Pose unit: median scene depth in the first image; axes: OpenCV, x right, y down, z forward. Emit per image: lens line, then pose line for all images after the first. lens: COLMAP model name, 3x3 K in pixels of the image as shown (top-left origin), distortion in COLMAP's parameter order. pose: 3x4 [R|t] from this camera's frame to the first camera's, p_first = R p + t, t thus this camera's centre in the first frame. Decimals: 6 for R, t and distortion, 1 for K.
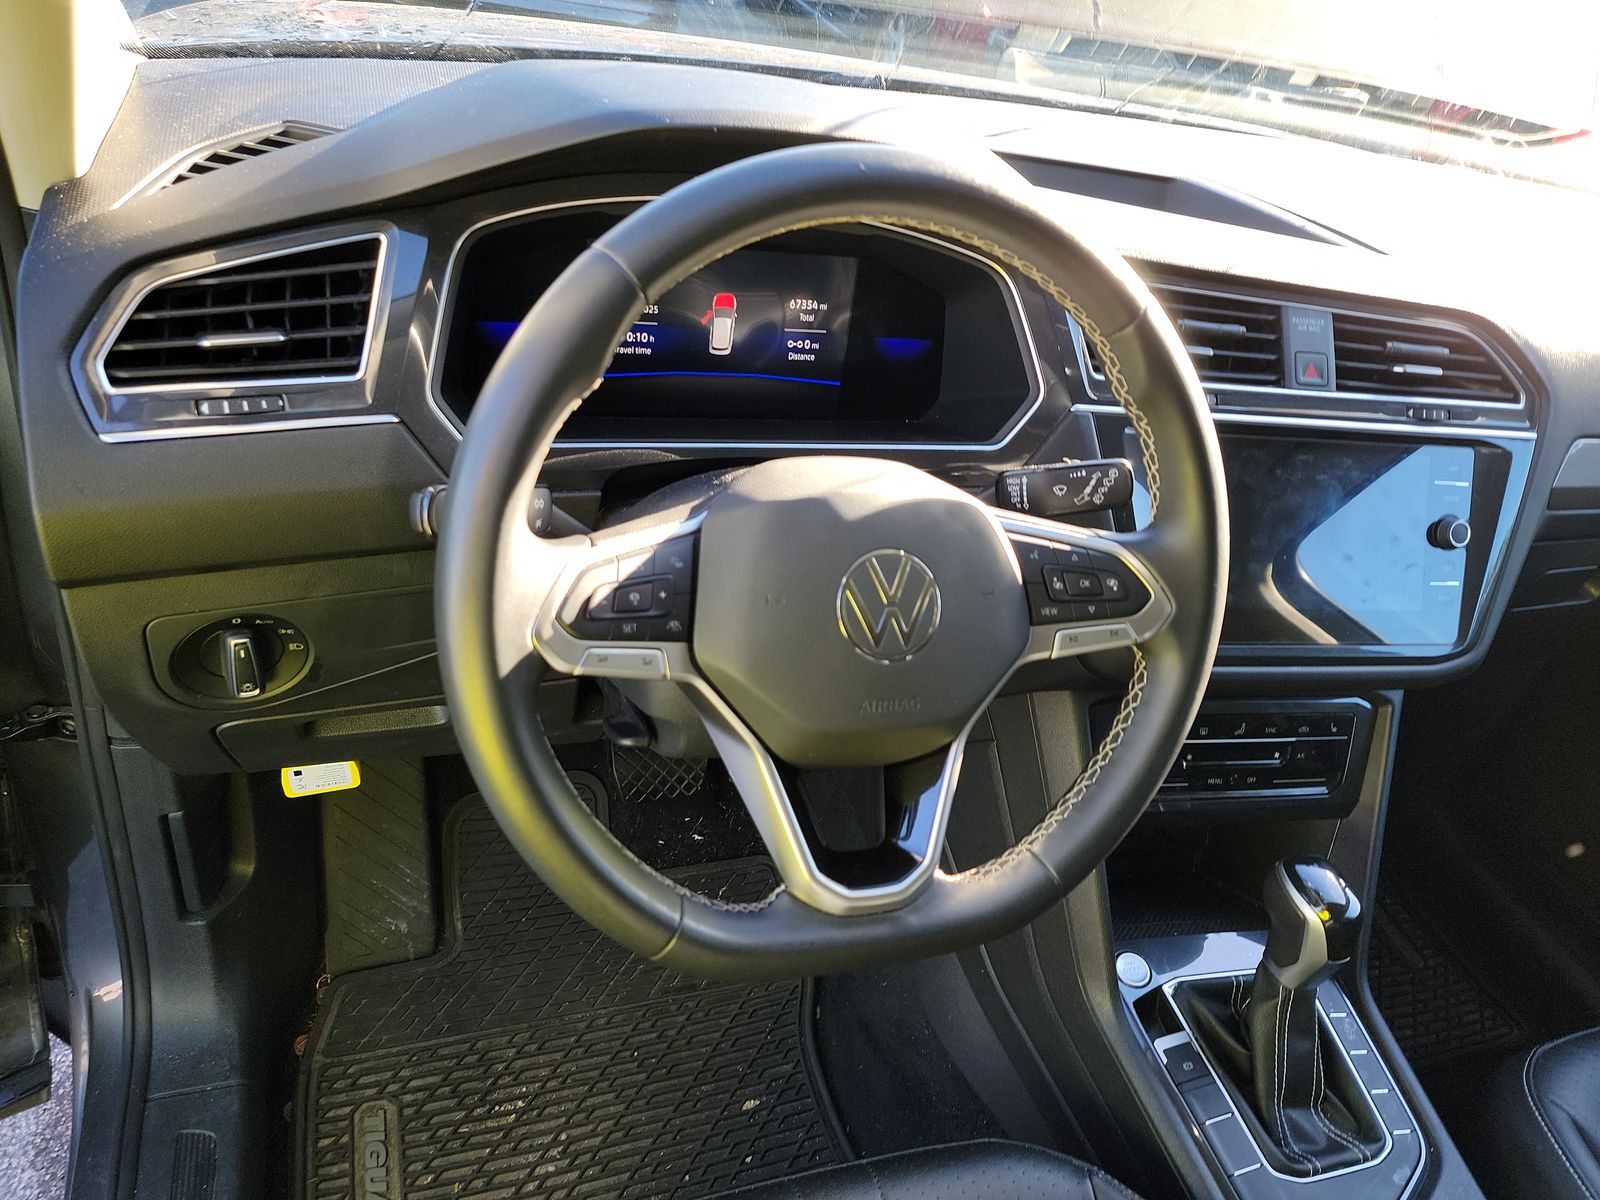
lens RADIAL K [[1121.4, 0, 800.0], [0, 1121.4, 600.0], [0, 0, 1]] dist [0.033951, -0.037863]
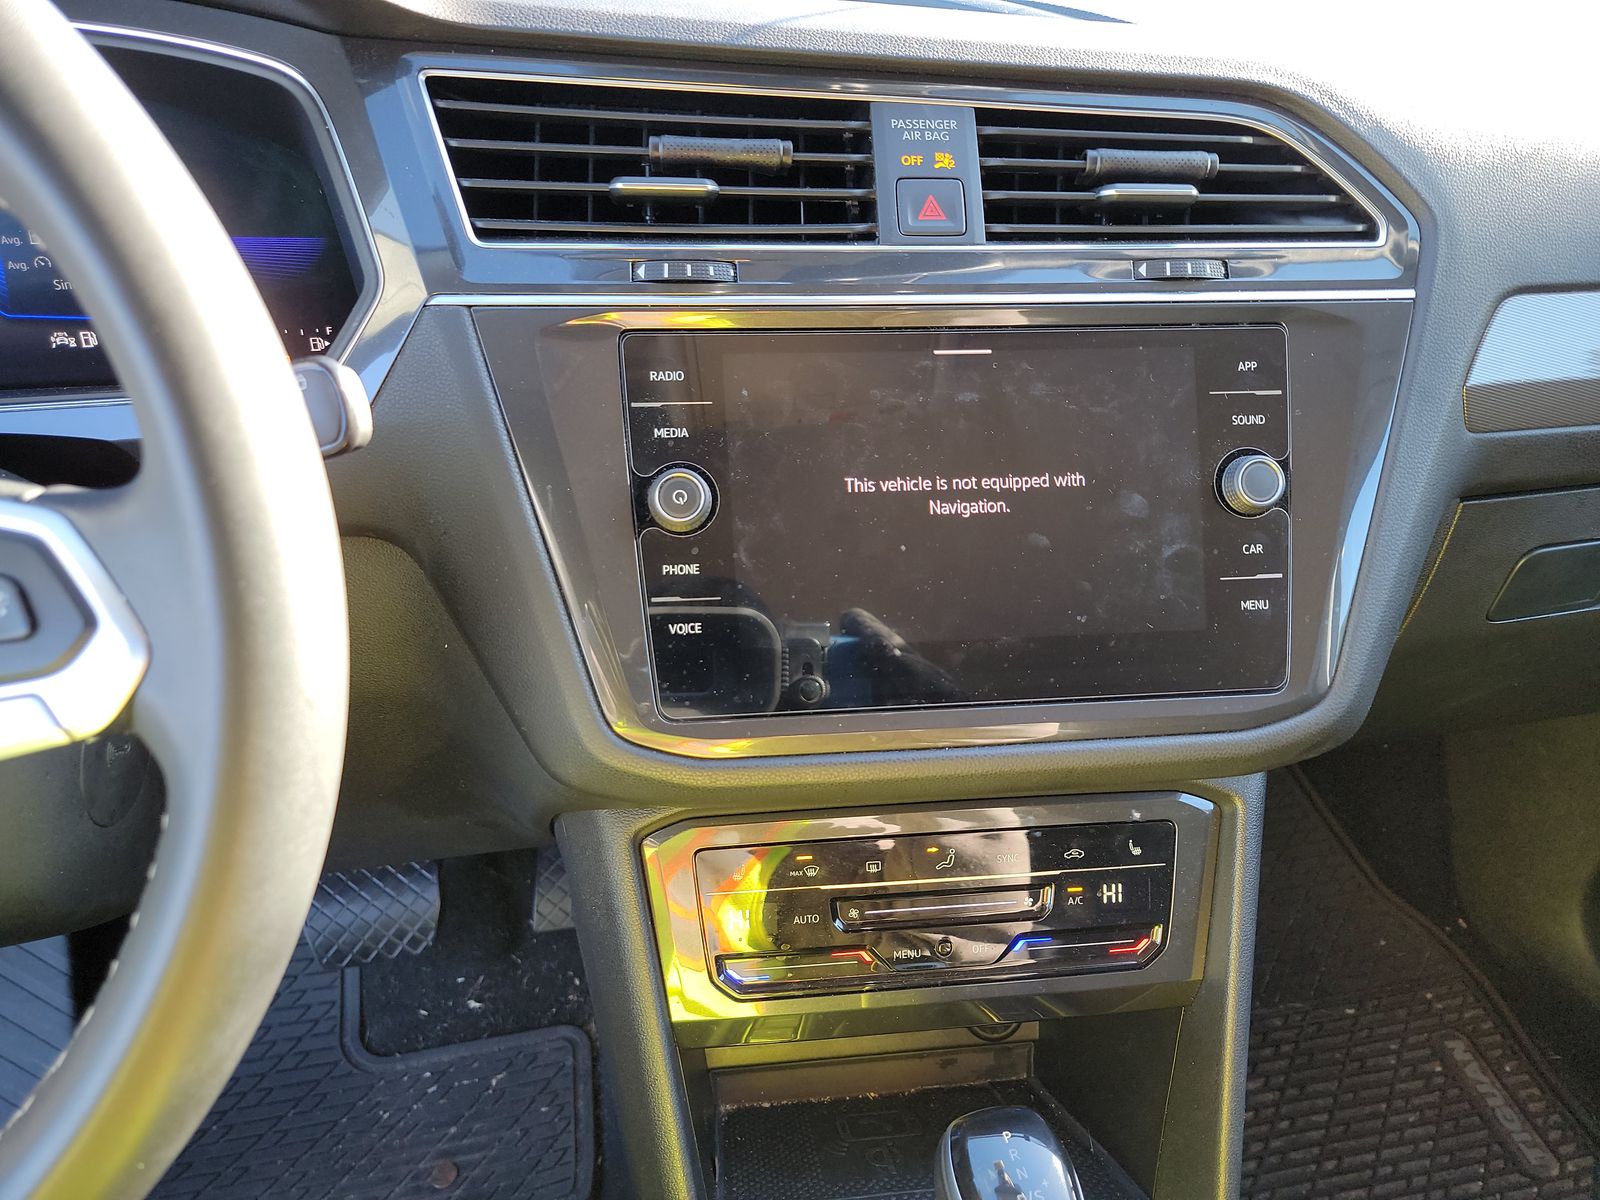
lens RADIAL K [[1129.6, 0, 800.0], [0, 1129.6, 600.0], [0, 0, 1]] dist [0.068373, -0.040106]
pose [[0.987292, -0.069589, -0.142868, 0.430455], [0.058366, 0.994979, -0.081302, 0.026965], [0.147808, 0.071930, 0.986397, 0.427504]]
